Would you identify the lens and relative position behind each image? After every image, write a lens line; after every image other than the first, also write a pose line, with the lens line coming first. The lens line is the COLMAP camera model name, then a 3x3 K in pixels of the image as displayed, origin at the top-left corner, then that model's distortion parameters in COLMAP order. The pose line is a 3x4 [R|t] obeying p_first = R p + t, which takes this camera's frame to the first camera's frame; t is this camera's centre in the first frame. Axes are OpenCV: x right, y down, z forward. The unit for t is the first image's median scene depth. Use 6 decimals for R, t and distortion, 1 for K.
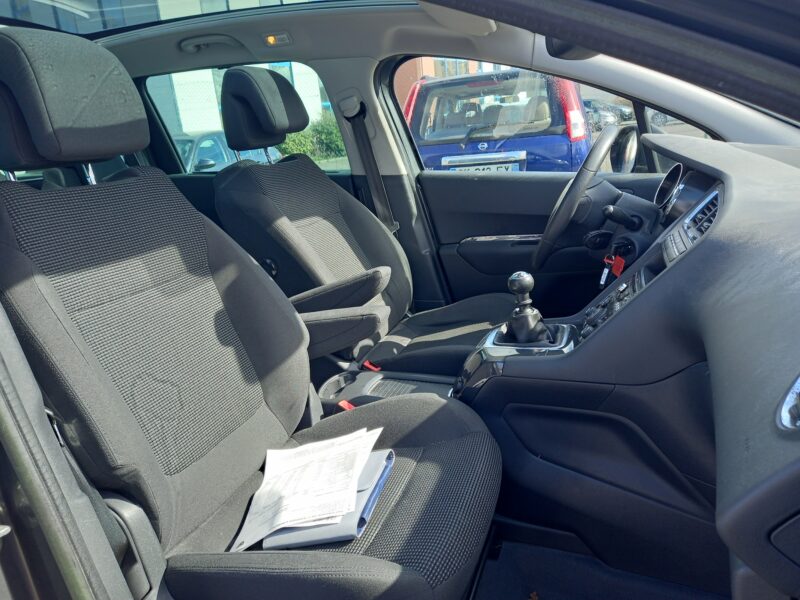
lens RADIAL K [[582.2, 0, 402.4], [0, 582.2, 297.5], [0, 0, 1]] dist [0.080588, -0.071274]
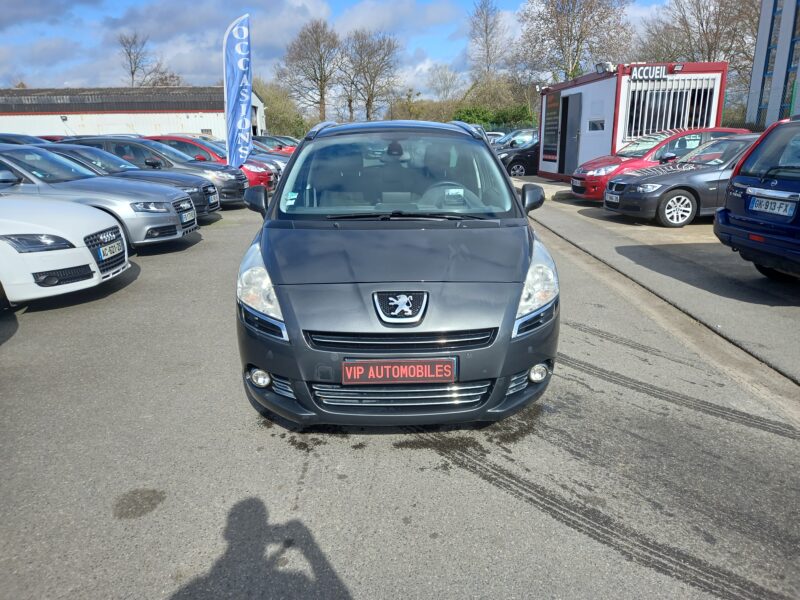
lens RADIAL K [[582.2, 0, 402.4], [0, 582.2, 297.5], [0, 0, 1]] dist [0.080588, -0.071274]
pose [[0.364390, 0.330224, -0.870730, 2.821483], [-0.278008, 0.930954, 0.236721, -0.355613], [0.888781, 0.155811, 0.431036, -0.356204]]
